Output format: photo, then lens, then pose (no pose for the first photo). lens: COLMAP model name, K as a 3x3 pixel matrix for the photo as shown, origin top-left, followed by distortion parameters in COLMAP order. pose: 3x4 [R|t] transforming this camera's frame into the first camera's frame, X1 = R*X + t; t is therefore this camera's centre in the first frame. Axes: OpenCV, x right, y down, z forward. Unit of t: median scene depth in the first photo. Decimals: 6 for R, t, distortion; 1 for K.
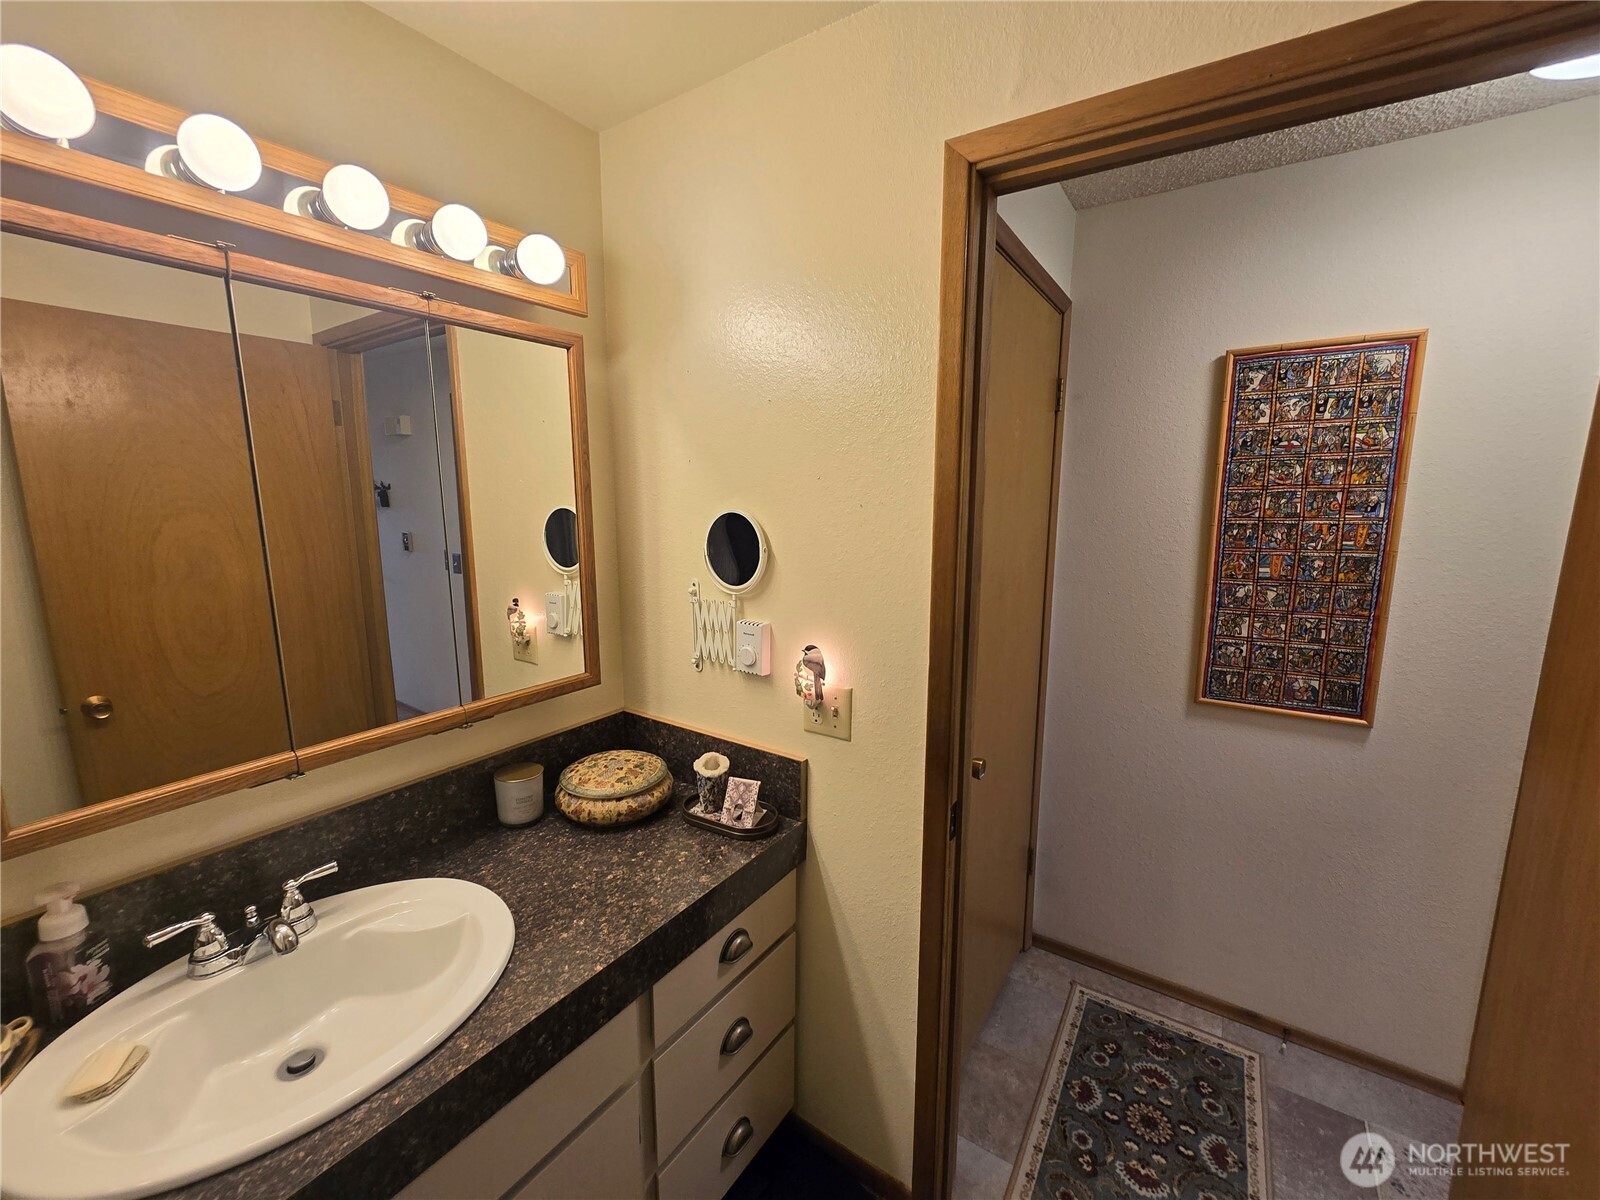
lens RADIAL K [[655.6, 0, 800.3], [0, 655.6, 604.4], [0, 0, 1]] dist [-0.000032, -0.000821]
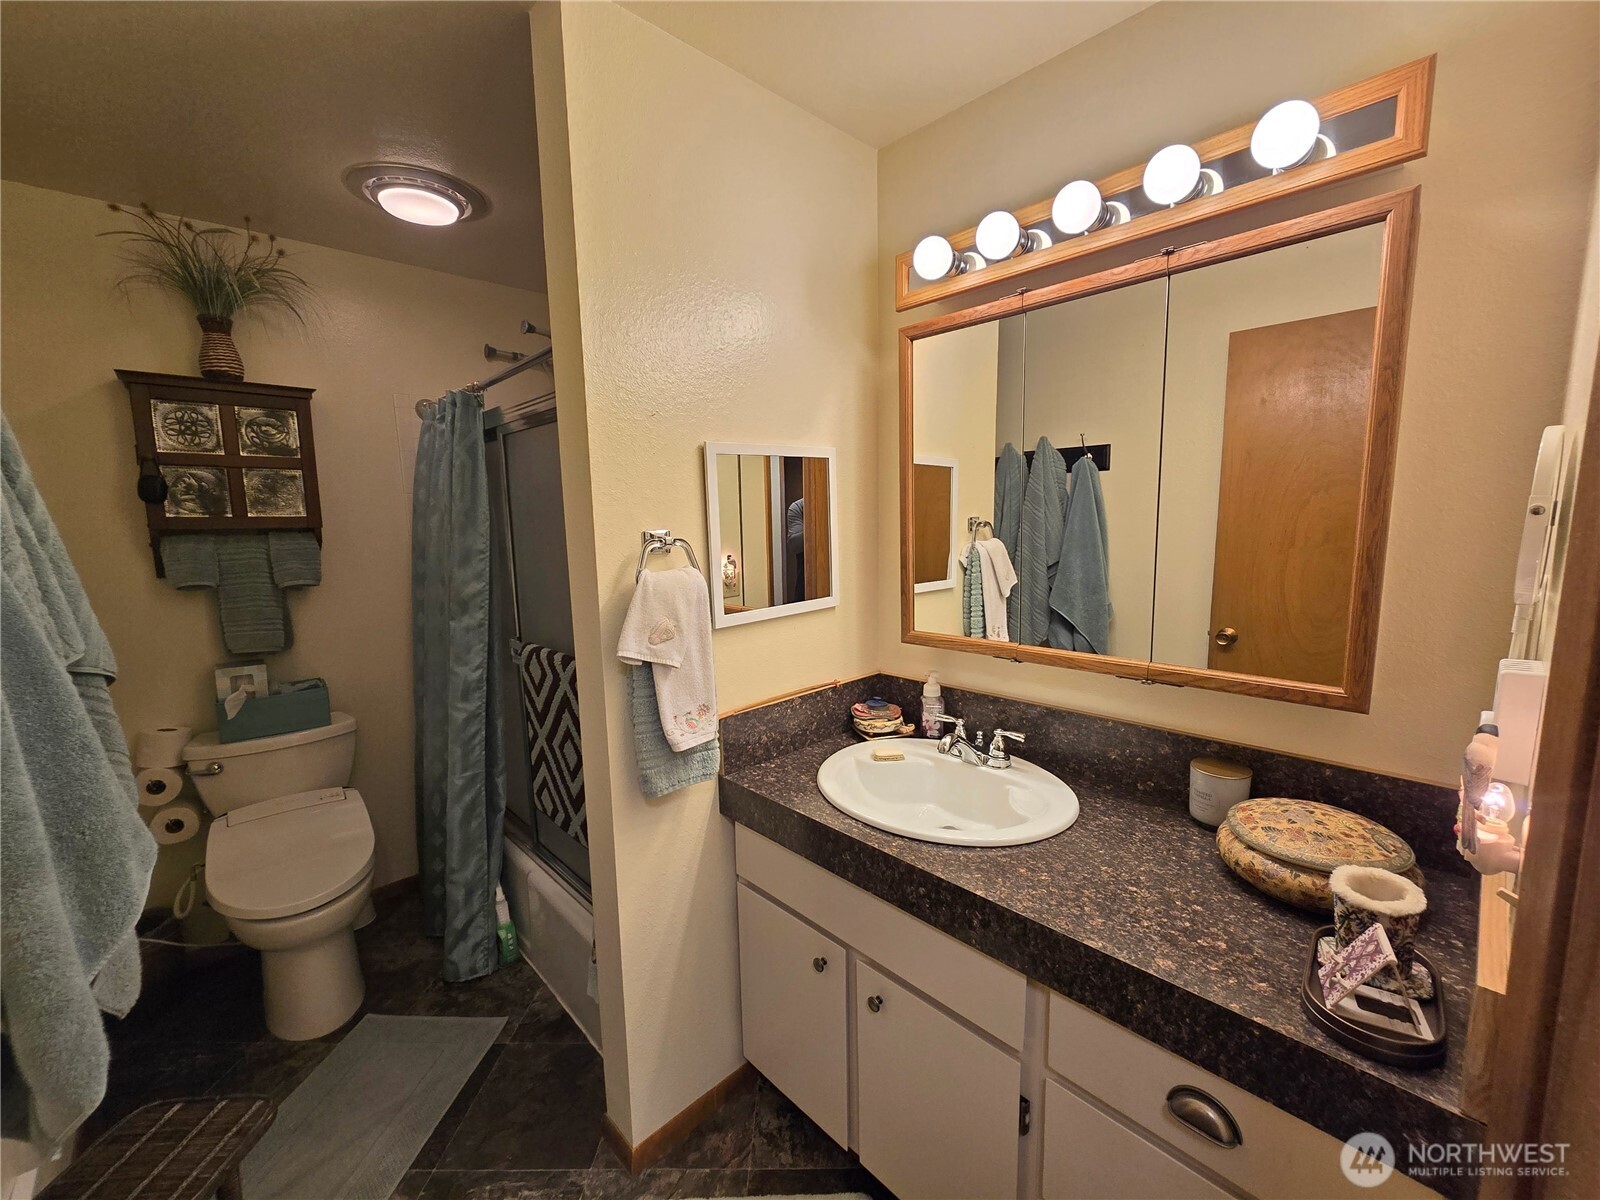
lens RADIAL K [[655.6, 0, 792.4], [0, 655.6, 603.9], [0, 0, 1]] dist [-0.000032, -0.000821]
pose [[-0.225481, 0.144637, -0.963451, 0.660564], [-0.130005, 0.975607, 0.176888, -0.044817], [0.965534, 0.165138, -0.201178, 0.781325]]
